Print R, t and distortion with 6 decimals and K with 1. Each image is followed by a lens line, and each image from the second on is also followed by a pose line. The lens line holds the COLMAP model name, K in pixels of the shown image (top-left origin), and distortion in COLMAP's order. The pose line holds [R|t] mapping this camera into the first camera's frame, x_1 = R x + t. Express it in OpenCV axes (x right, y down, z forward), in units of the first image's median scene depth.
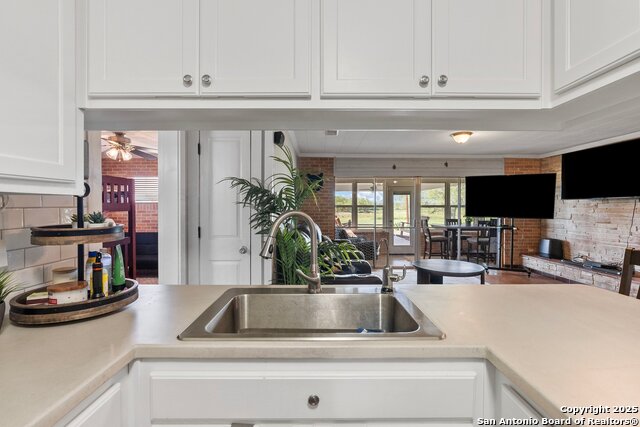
lens RADIAL K [[293.5, 0, 320.4], [0, 293.5, 208.8], [0, 0, 1]] dist [-0.010516, 0.003773]
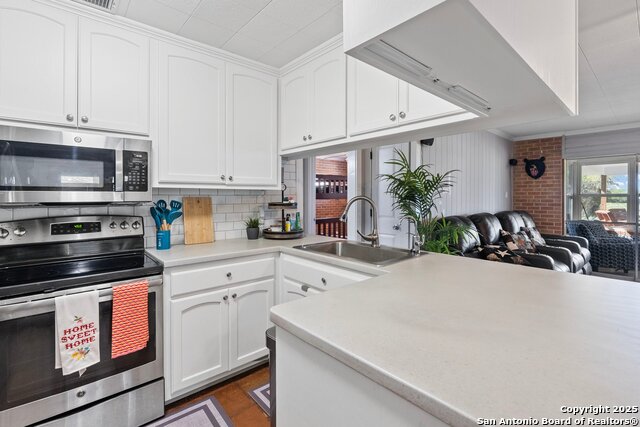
lens RADIAL K [[293.5, 0, 315.3], [0, 293.5, 195.3], [0, 0, 1]] dist [-0.010516, 0.003773]
pose [[0.646011, -0.002450, -0.763324, 0.264765], [-0.006130, 0.999946, -0.008397, 0.003919], [0.763303, 0.010104, 0.645961, -0.080188]]
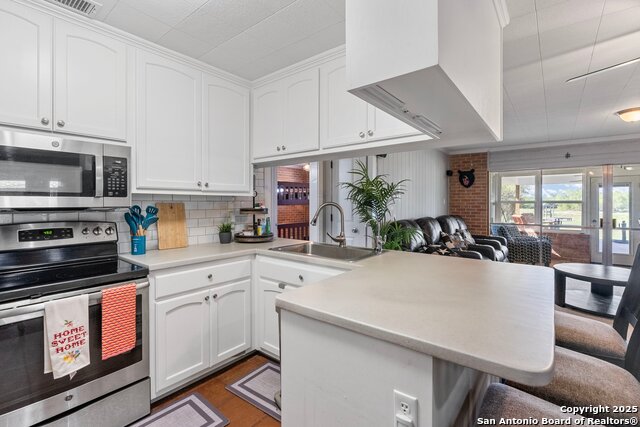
lens RADIAL K [[293.5, 0, 316.0], [0, 293.5, 202.3], [0, 0, 1]] dist [-0.010516, 0.003773]
pose [[0.769487, -0.000376, -0.638662, 0.269597], [-0.006208, 0.999948, -0.008069, 0.005526], [0.638632, 0.010174, 0.769445, -0.136962]]
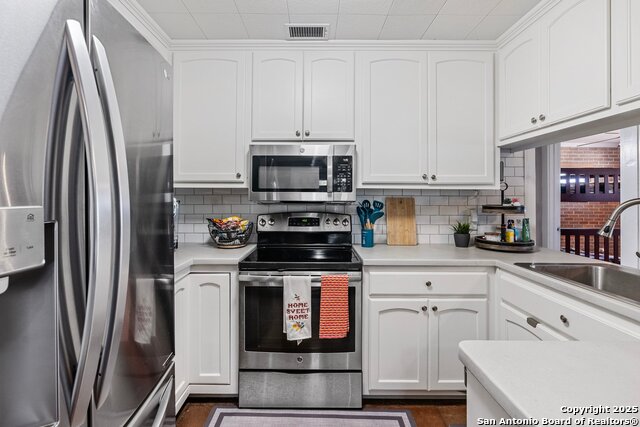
lens RADIAL K [[293.5, 0, 316.1], [0, 293.5, 192.6], [0, 0, 1]] dist [-0.010516, 0.003773]
pose [[-0.008057, -0.012955, -0.999884, 0.247411], [-0.014182, 0.999817, -0.012840, 0.003918], [0.999867, 0.014077, -0.008239, -0.049007]]
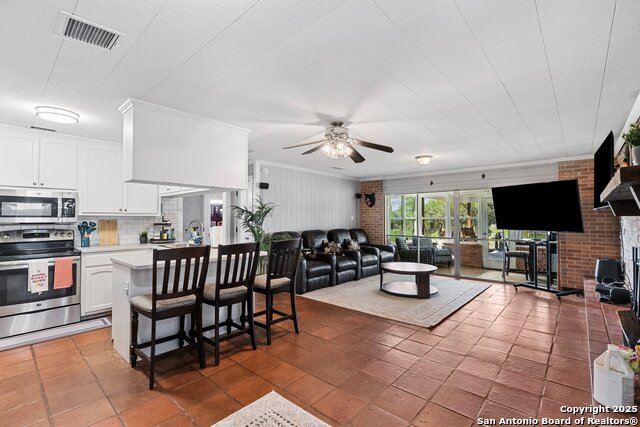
lens RADIAL K [[293.5, 0, 319.7], [0, 293.5, 212.4], [0, 0, 1]] dist [-0.010516, 0.003773]
pose [[0.730946, -0.014877, -0.682274, 0.827045], [-0.004955, 0.999620, -0.027106, 0.002028], [0.682418, 0.023194, 0.730594, -0.123458]]
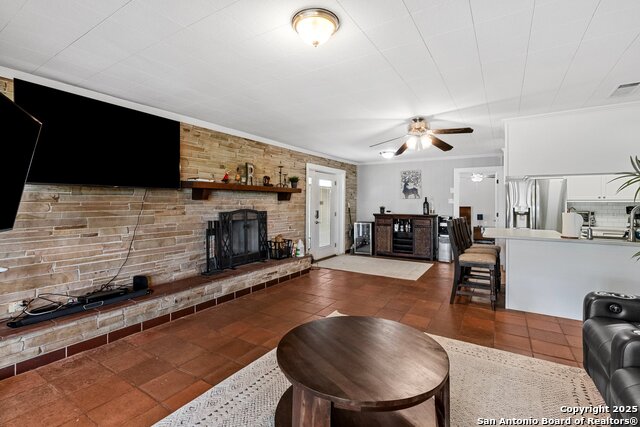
lens RADIAL K [[293.5, 0, 322.8], [0, 293.5, 202.4], [0, 0, 1]] dist [-0.010516, 0.003773]
pose [[-0.840741, -0.007915, 0.541379, 0.215486], [-0.004443, 0.999960, 0.007719, -0.008384], [-0.541419, 0.004084, -0.840743, 1.121707]]
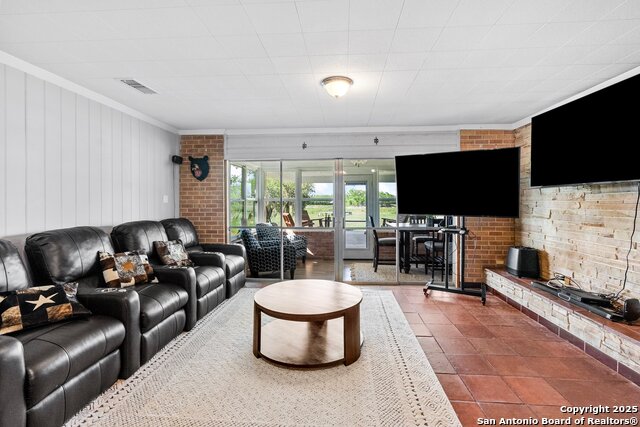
lens RADIAL K [[293.5, 0, 322.3], [0, 293.5, 204.1], [0, 0, 1]] dist [-0.010516, 0.003773]
pose [[0.995976, -0.001138, -0.089609, 0.428097], [0.001487, 0.999992, 0.003832, 0.000871], [0.089604, -0.003950, 0.995970, 0.319100]]
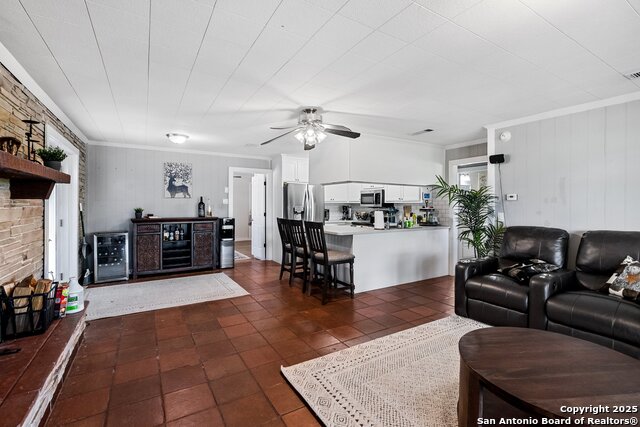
lens RADIAL K [[293.5, 0, 315.6], [0, 293.5, 203.6], [0, 0, 1]] dist [-0.010516, 0.003773]
pose [[-0.863966, -0.008802, -0.503474, 0.732682], [-0.011523, 0.999931, 0.002292, -0.004509], [0.503419, 0.007782, -0.864008, 0.951555]]
